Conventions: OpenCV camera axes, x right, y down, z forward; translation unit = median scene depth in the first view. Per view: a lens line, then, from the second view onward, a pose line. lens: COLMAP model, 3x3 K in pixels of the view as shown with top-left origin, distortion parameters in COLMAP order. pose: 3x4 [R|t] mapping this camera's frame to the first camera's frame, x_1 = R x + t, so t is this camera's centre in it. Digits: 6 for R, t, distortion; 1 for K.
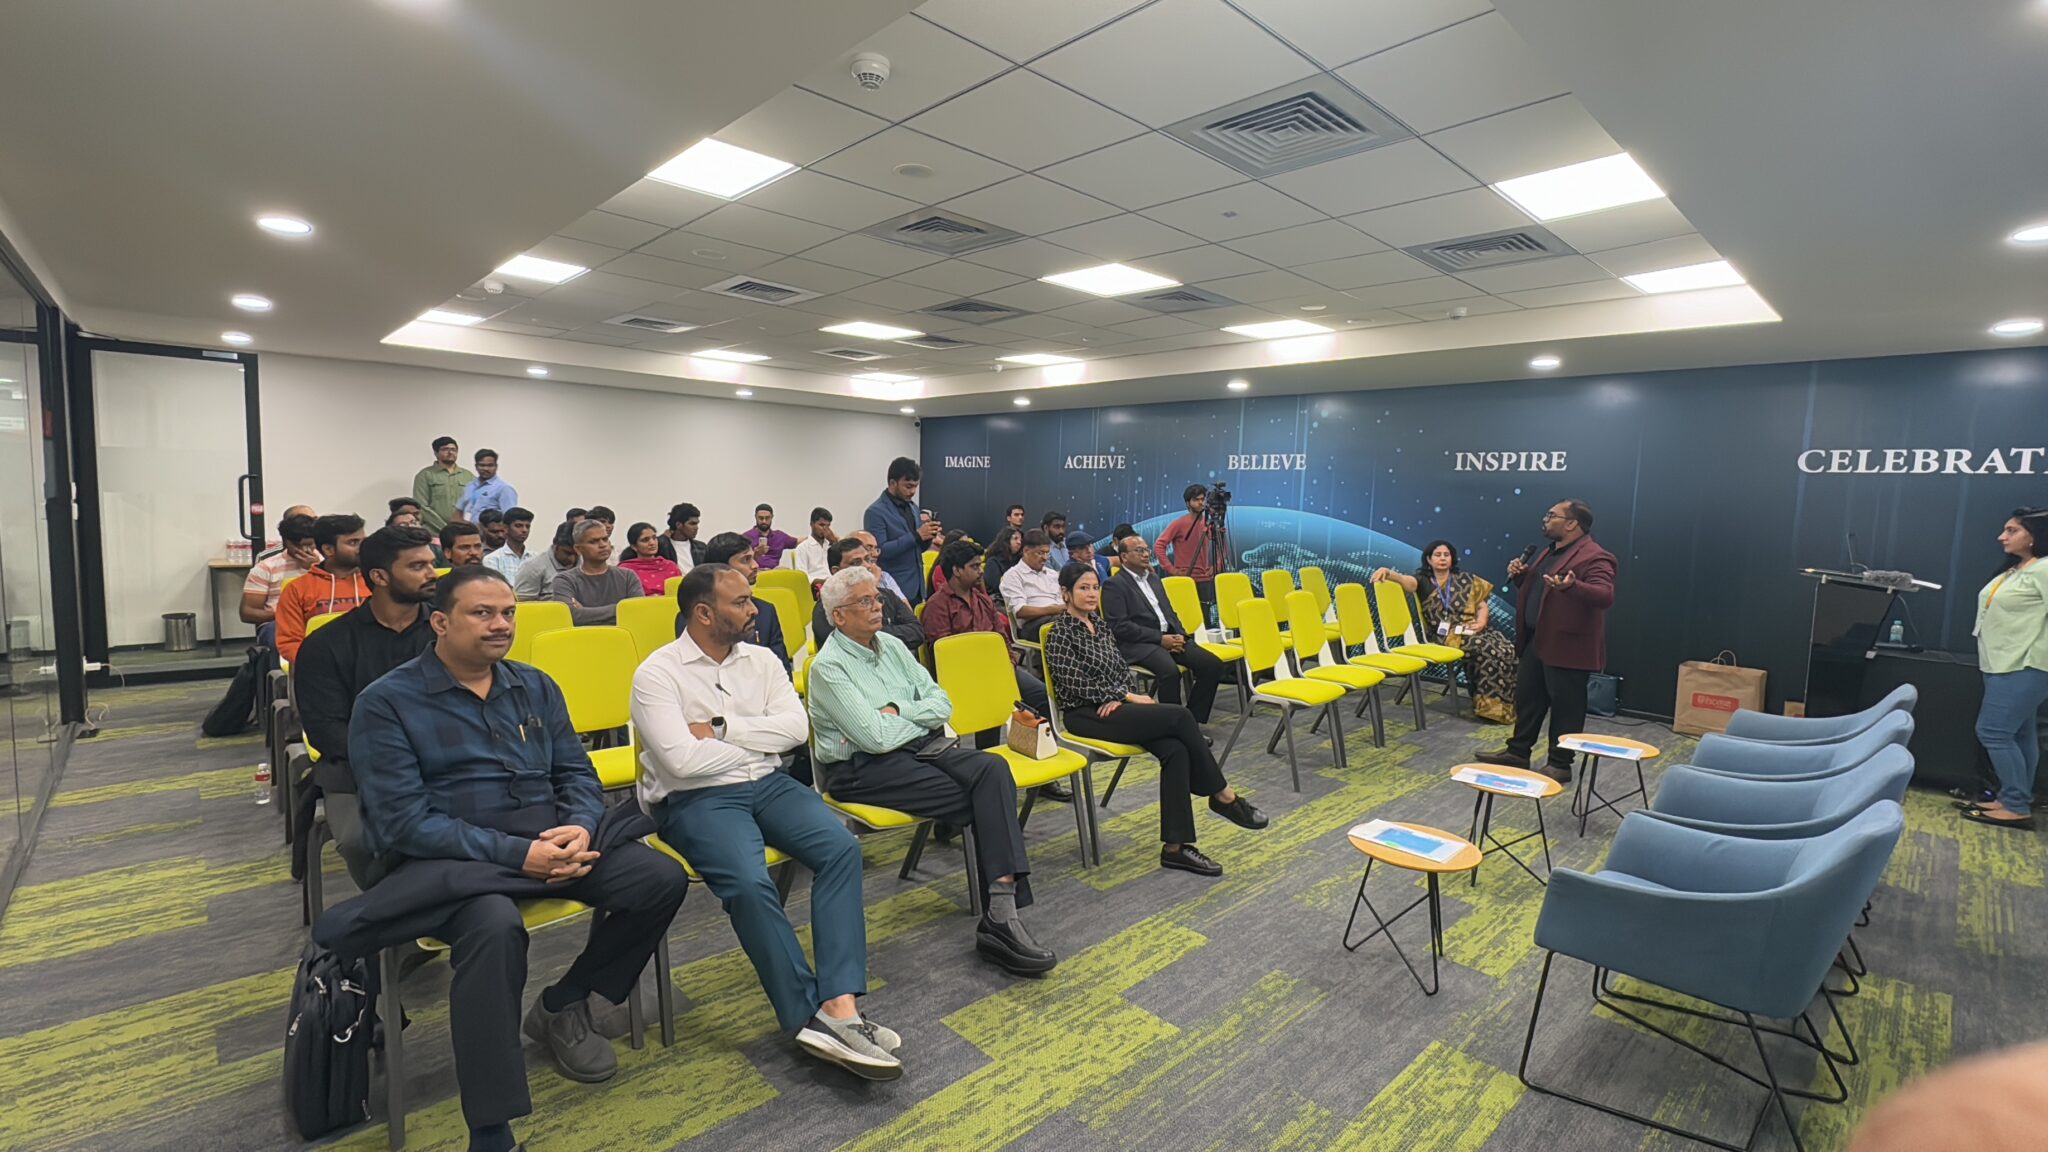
lens RADIAL K [[915.2, 0, 1021.6], [0, 915.2, 579.7], [0, 0, 1]] dist [-0.000569, 0.000114]
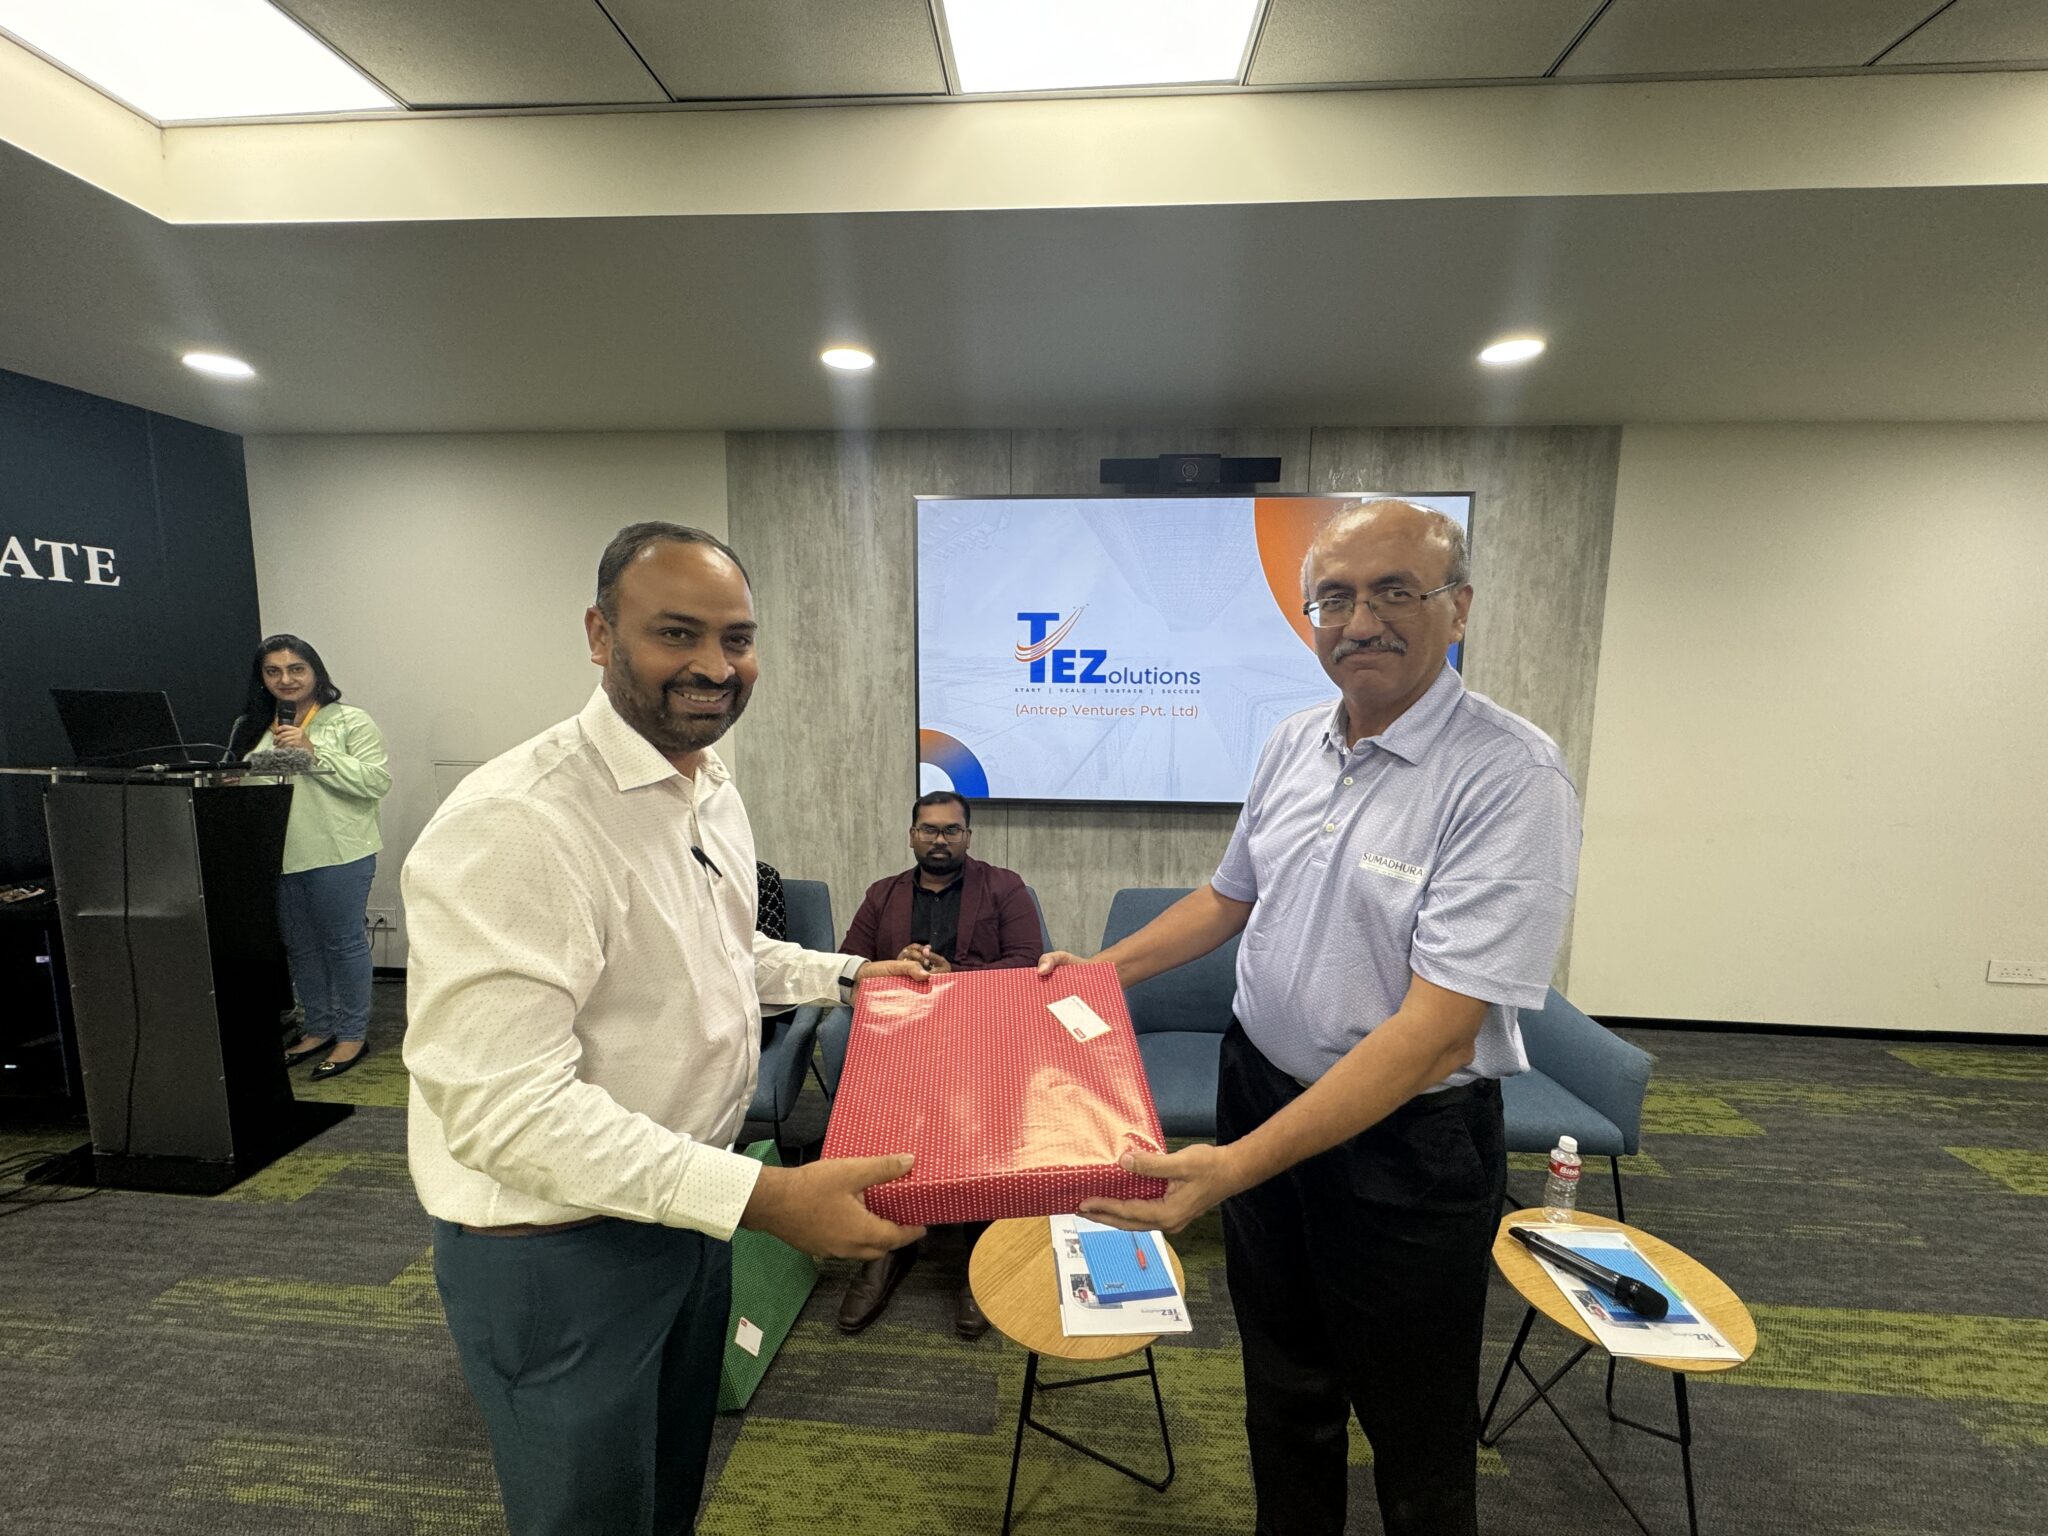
lens RADIAL K [[819.7, 0, 1020.7], [0, 819.7, 771.3], [0, 0, 1]] dist [0.004735, -0.000561]
pose [[-0.673266, -0.126679, 0.728468, 0.203068], [0.039505, 0.977644, 0.206521, -0.078052], [-0.738344, 0.167822, -0.653210, 0.898111]]
